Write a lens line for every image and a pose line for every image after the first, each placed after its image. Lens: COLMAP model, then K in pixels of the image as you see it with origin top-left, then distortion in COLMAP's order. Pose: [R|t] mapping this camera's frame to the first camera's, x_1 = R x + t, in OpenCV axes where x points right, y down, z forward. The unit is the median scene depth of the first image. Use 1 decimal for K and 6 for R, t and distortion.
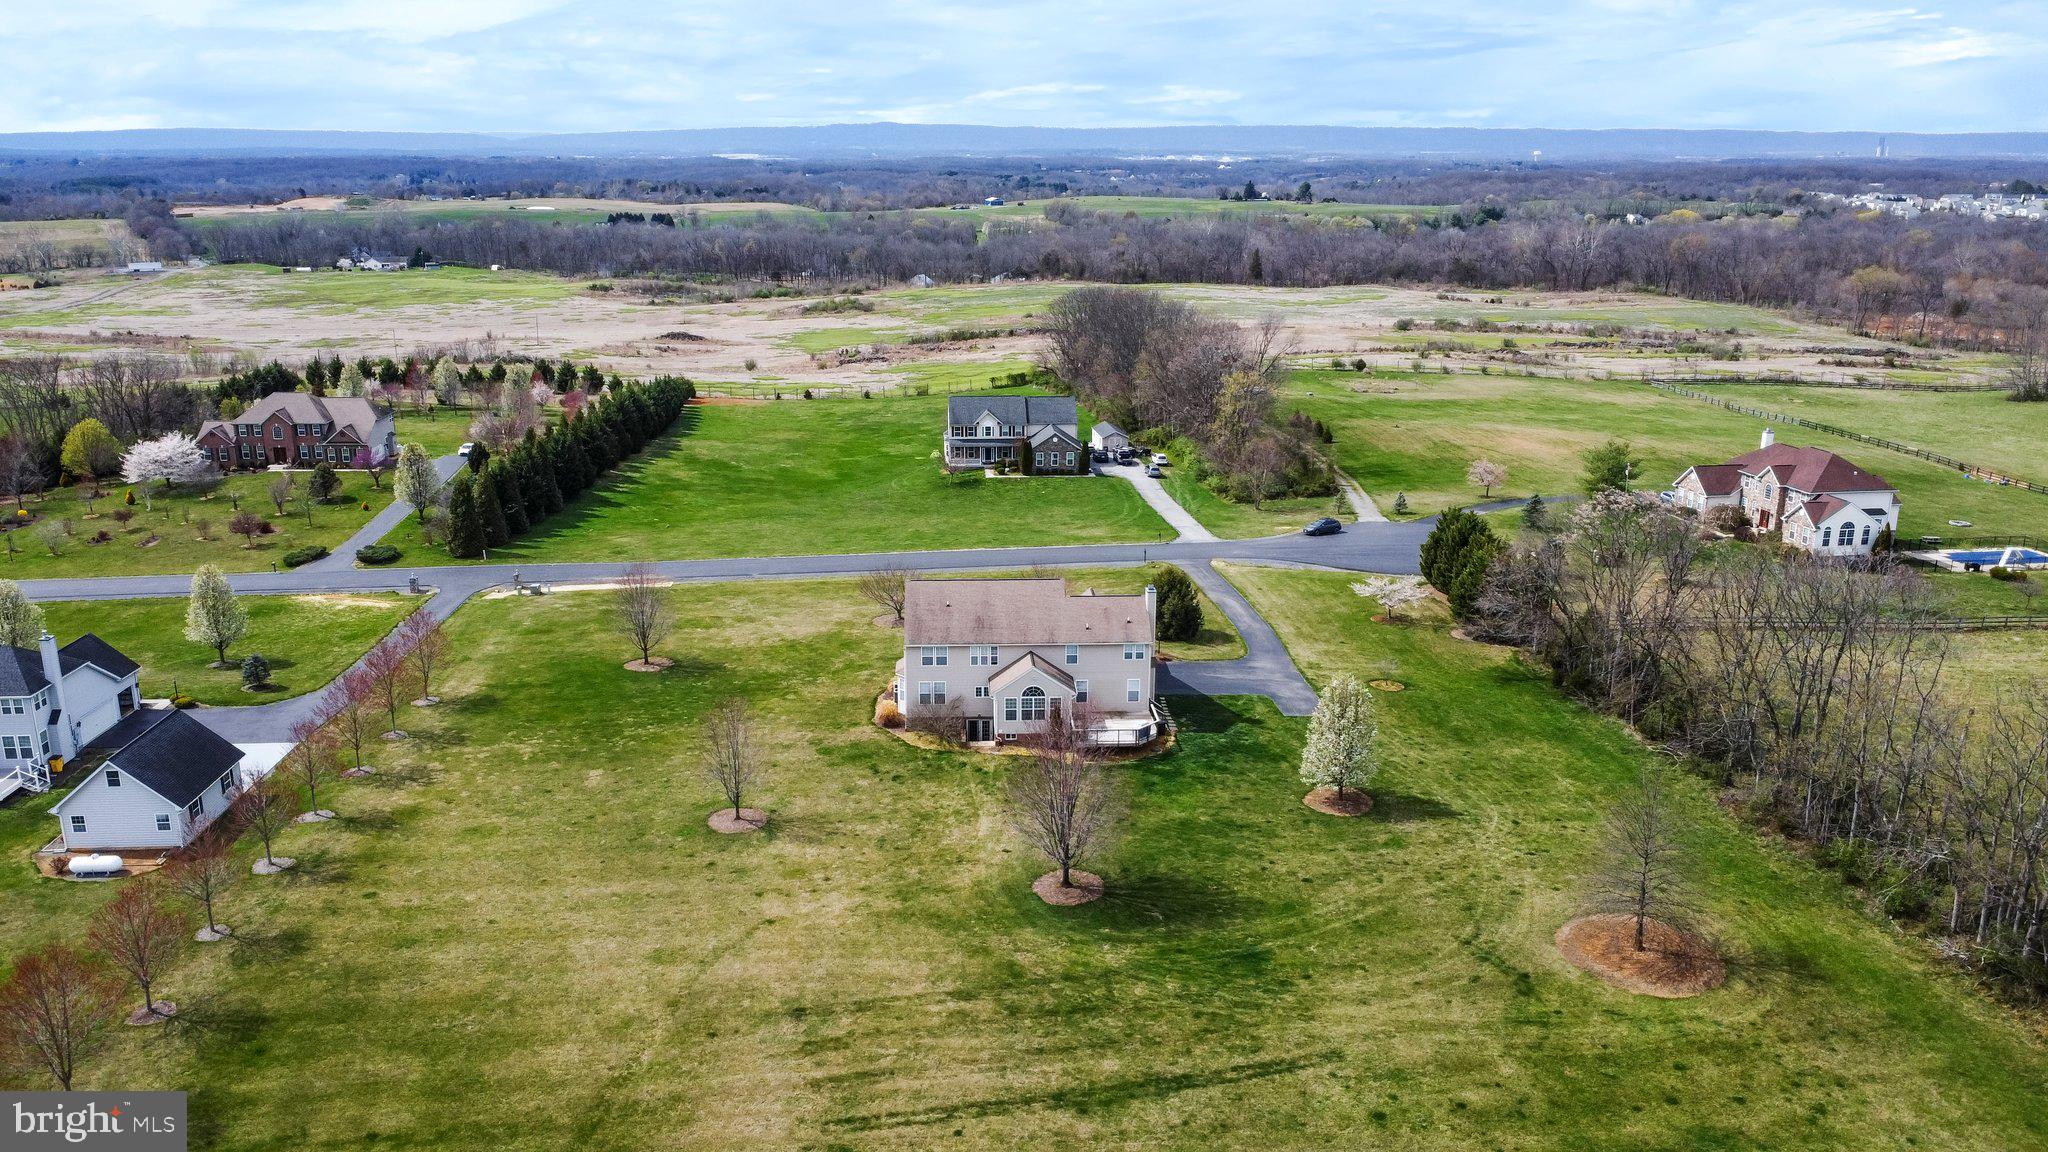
lens RADIAL K [[1540.2, 0, 1006.4], [0, 1540.2, 579.6], [0, 0, 1]] dist [0.012057, -0.004082]
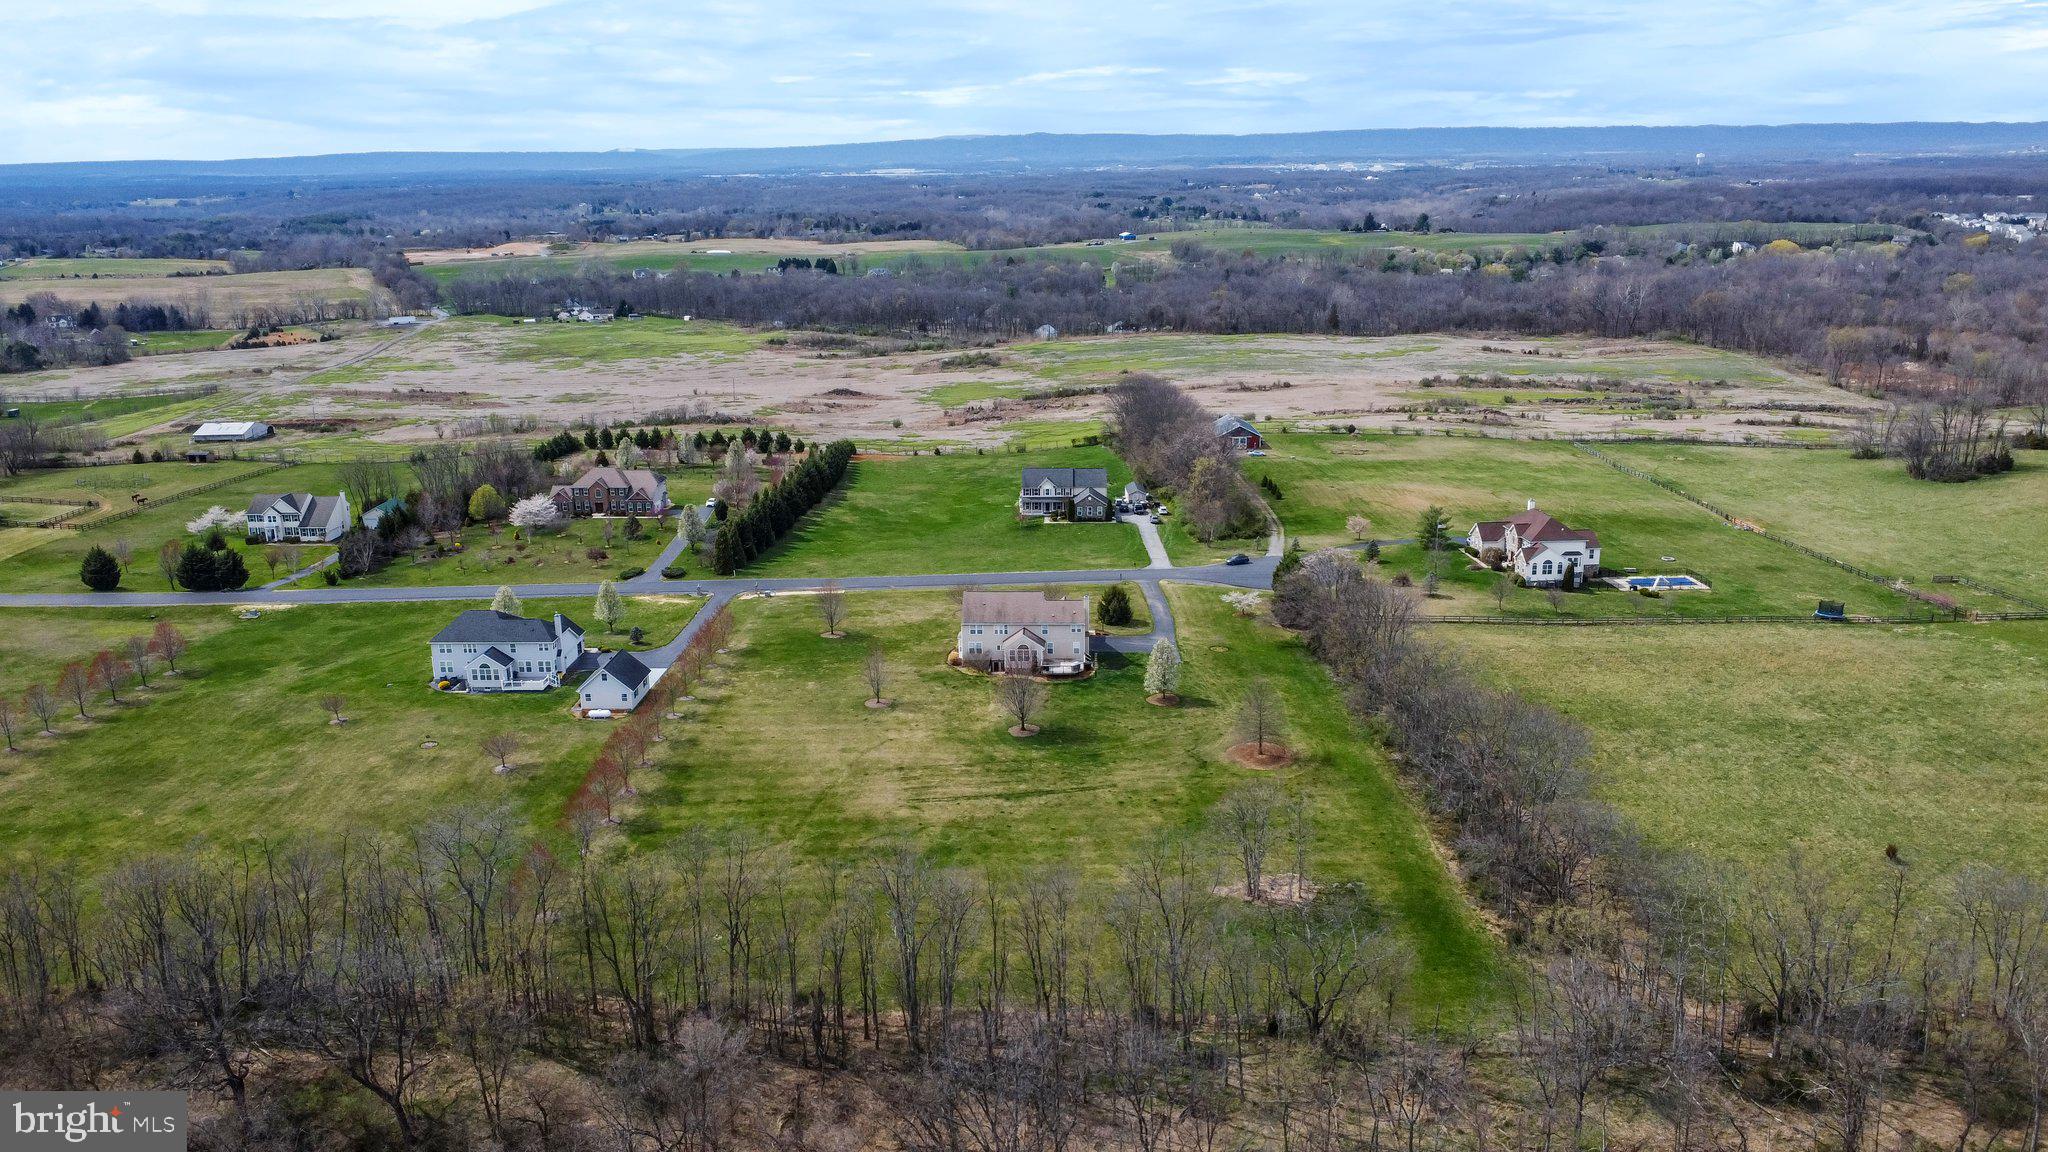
lens RADIAL K [[1540.2, 0, 1011.1], [0, 1540.2, 579.7], [0, 0, 1]] dist [0.012057, -0.004082]
pose [[0.995450, 0.008068, -0.094948, 0.120138], [-0.008411, 0.999959, -0.003215, -0.005771], [0.094918, 0.003999, 0.995477, -0.633446]]
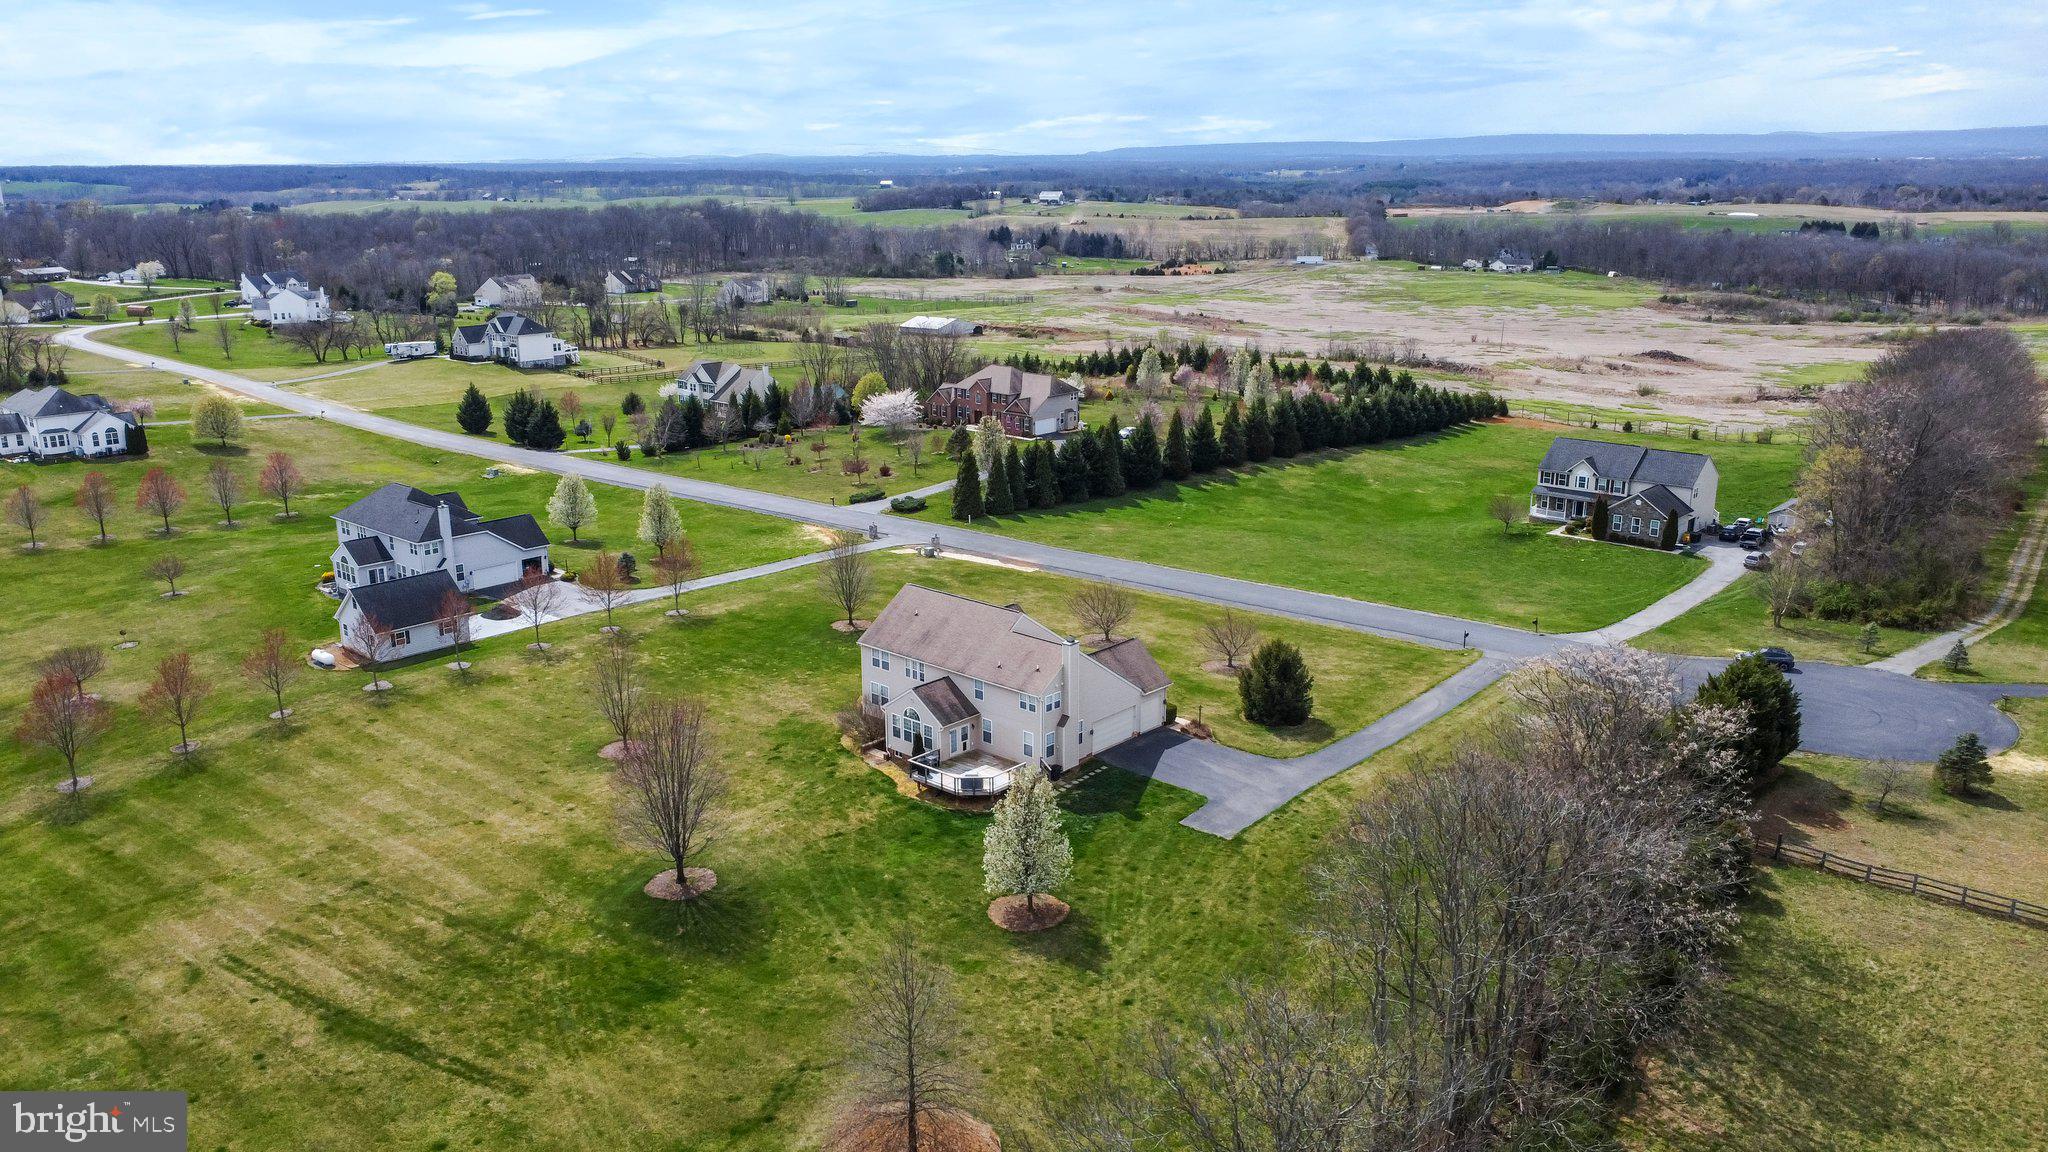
lens RADIAL K [[1540.2, 0, 1012.2], [0, 1540.2, 561.1], [0, 0, 1]] dist [0.012057, -0.004082]
pose [[0.707511, 0.174616, -0.684790, 0.443445], [-0.183751, 0.981120, 0.060330, -0.057659], [0.682395, 0.083146, 0.726239, 0.202519]]
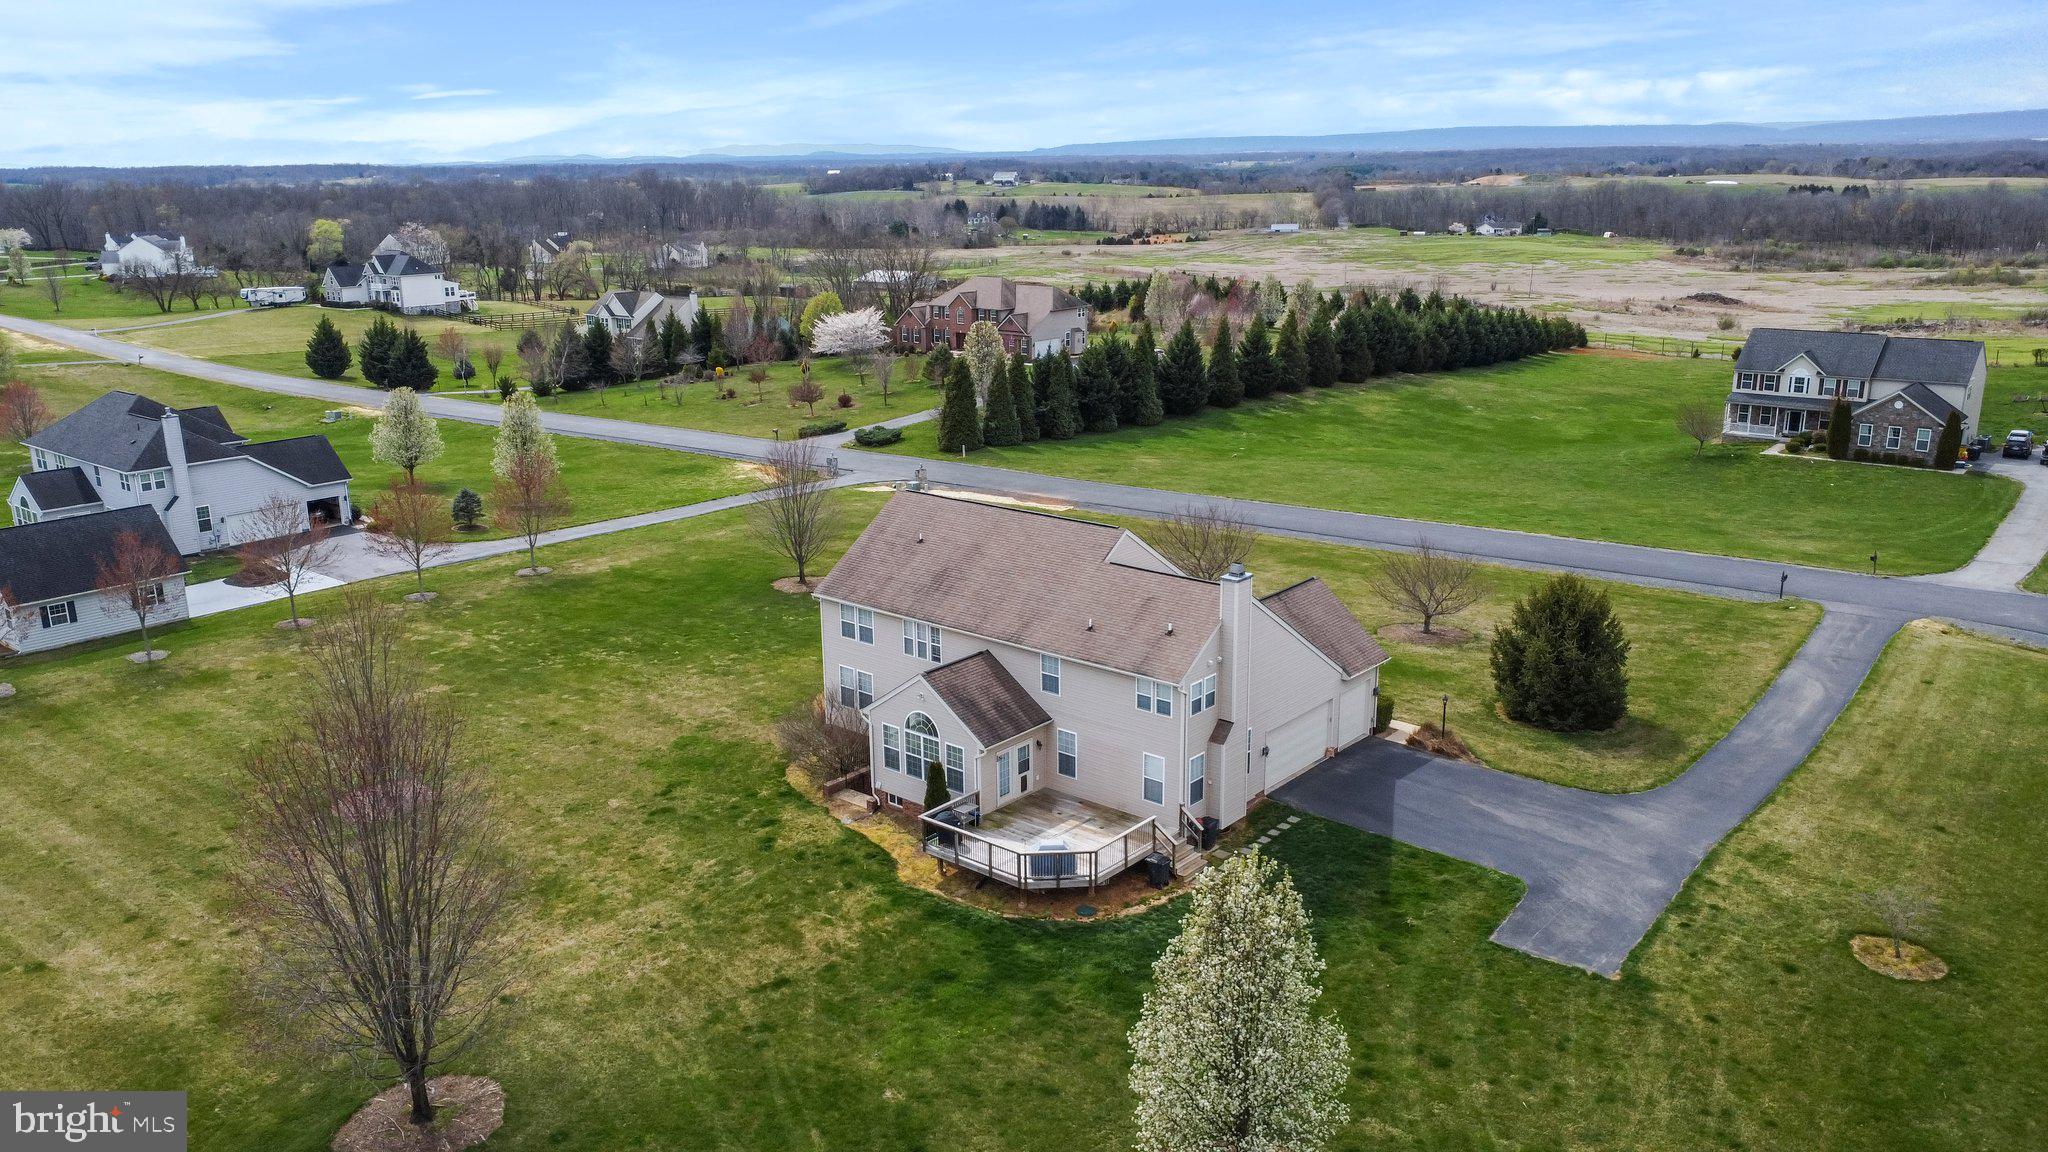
lens RADIAL K [[1540.2, 0, 1010.1], [0, 1540.2, 556.7], [0, 0, 1]] dist [0.012057, -0.004082]
pose [[0.729707, 0.160505, -0.664654, 0.226773], [-0.168300, 0.984314, 0.052926, -0.007847], [0.662723, 0.073240, 0.745274, 0.396795]]
